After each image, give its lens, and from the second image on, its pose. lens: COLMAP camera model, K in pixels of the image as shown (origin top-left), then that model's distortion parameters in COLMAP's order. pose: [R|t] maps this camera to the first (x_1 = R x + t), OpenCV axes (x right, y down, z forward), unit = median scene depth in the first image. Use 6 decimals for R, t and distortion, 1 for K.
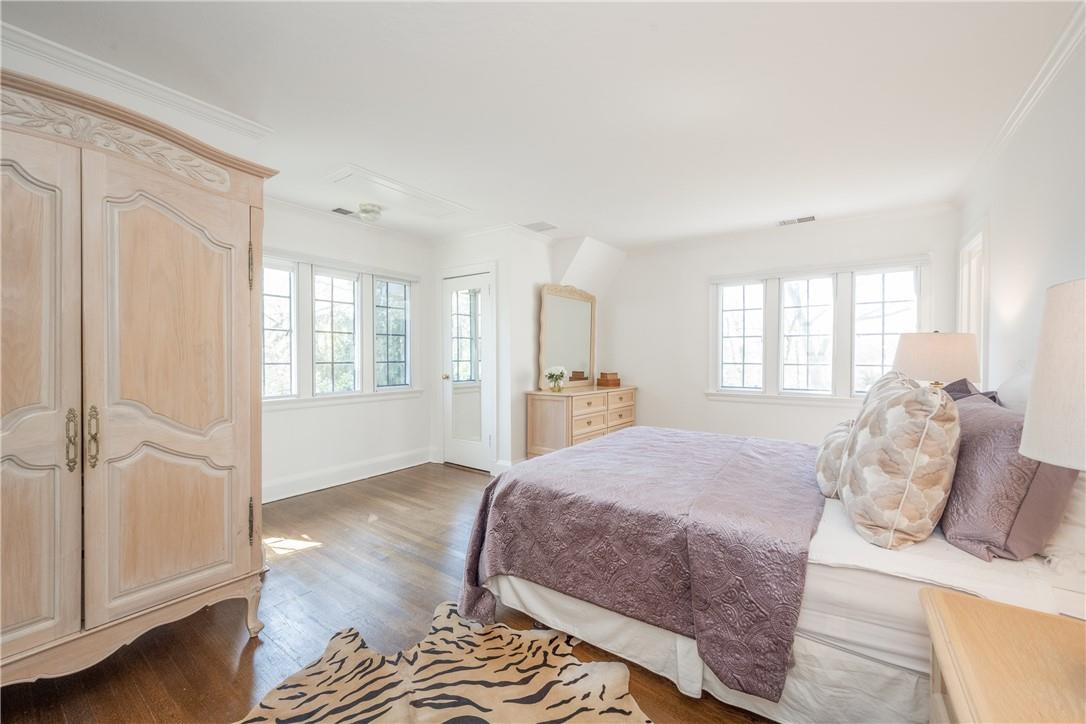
lens RADIAL K [[424.9, 0, 542.5], [0, 424.9, 359.0], [0, 0, 1]] dist [-0.001589, -0.000854]
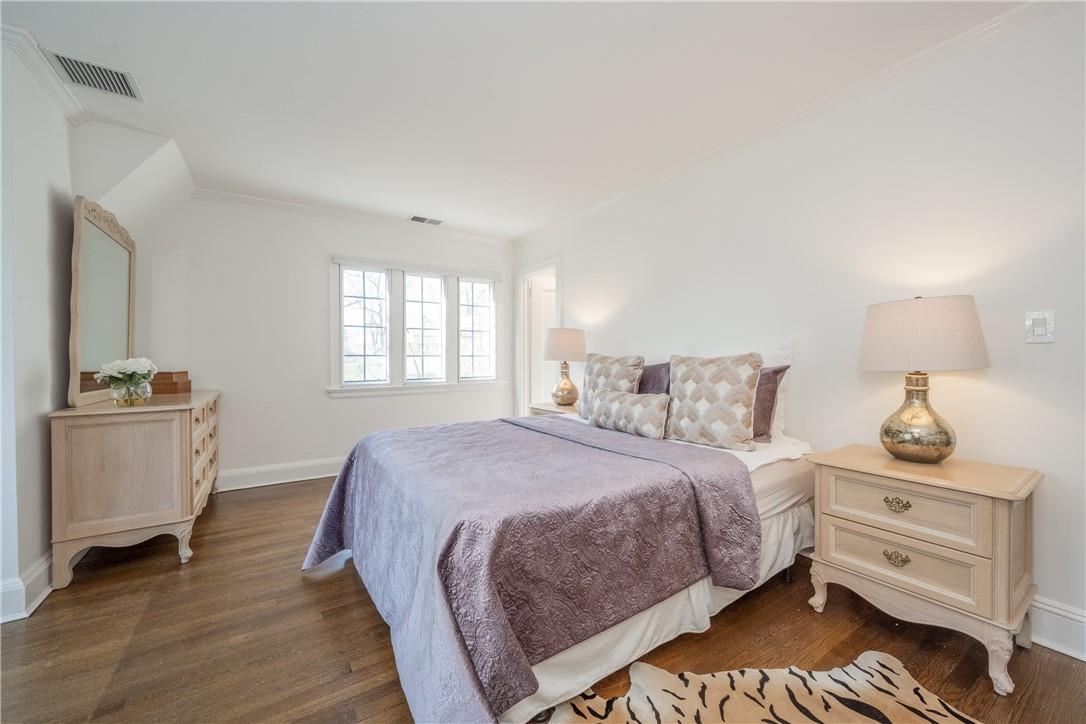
lens RADIAL K [[424.9, 0, 543.5], [0, 424.9, 359.7], [0, 0, 1]] dist [-0.001589, -0.000854]
pose [[0.358526, -0.007766, 0.933488, -0.276483], [0.010842, 0.999933, 0.004155, 0.021614], [-0.933457, 0.008631, 0.358586, 0.321363]]
